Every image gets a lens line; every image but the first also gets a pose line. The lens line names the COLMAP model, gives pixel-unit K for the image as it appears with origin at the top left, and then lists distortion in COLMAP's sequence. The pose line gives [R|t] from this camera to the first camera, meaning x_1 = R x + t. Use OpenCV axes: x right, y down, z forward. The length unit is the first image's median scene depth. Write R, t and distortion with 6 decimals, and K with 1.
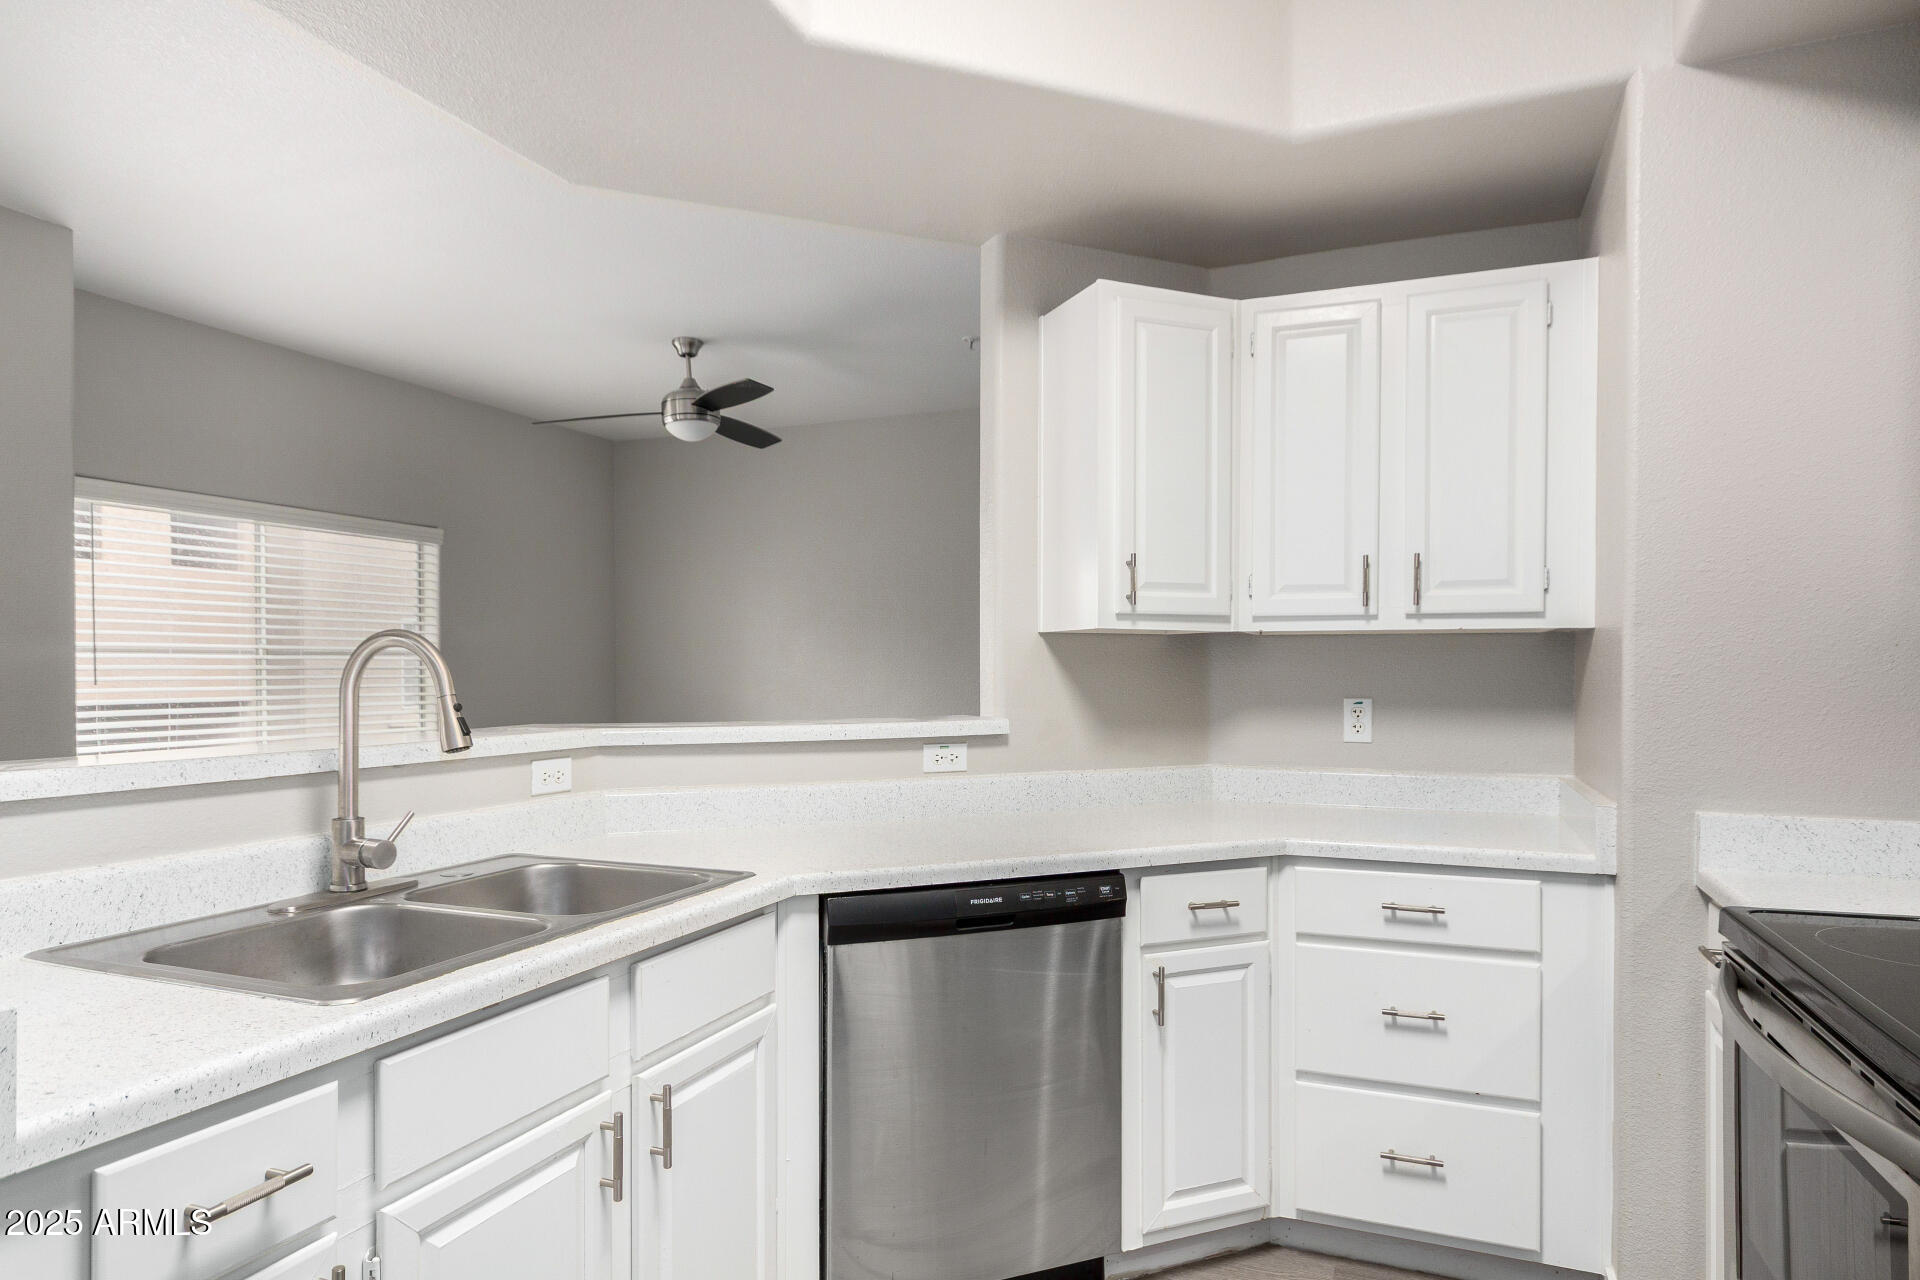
lens RADIAL K [[1140.7, 0, 958.3], [0, 1140.7, 679.3], [0, 0, 1]] dist [0.003565, 0.000287]
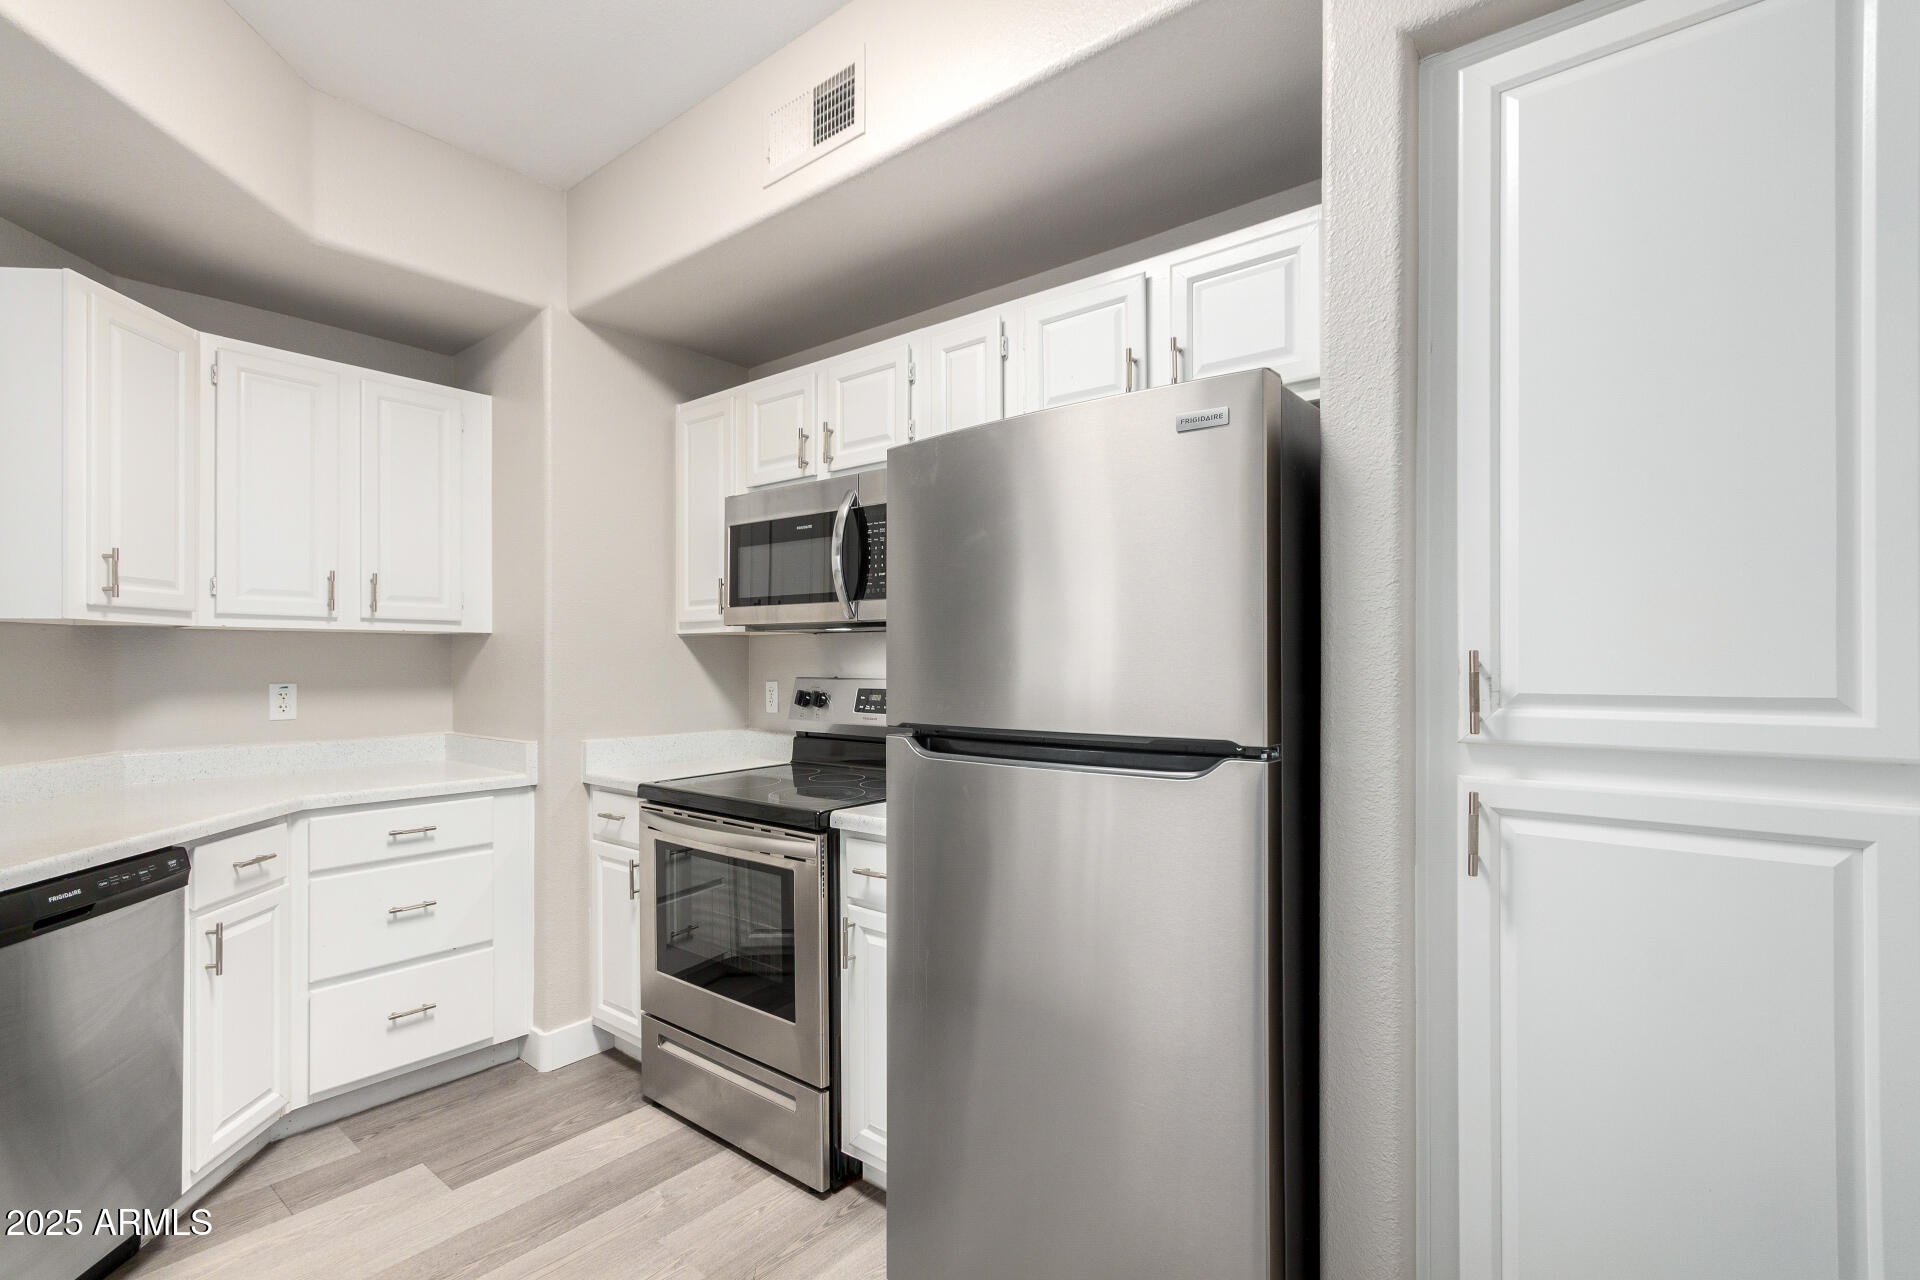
lens RADIAL K [[881.8, 0, 959.0], [0, 881.8, 650.1], [0, 0, 1]] dist [0.003035, 0.000615]
pose [[0.298467, 0.010607, 0.954361, -0.414376], [0.011480, 0.999826, -0.014702, 0.003485], [-0.954351, 0.015344, 0.298293, 0.035744]]
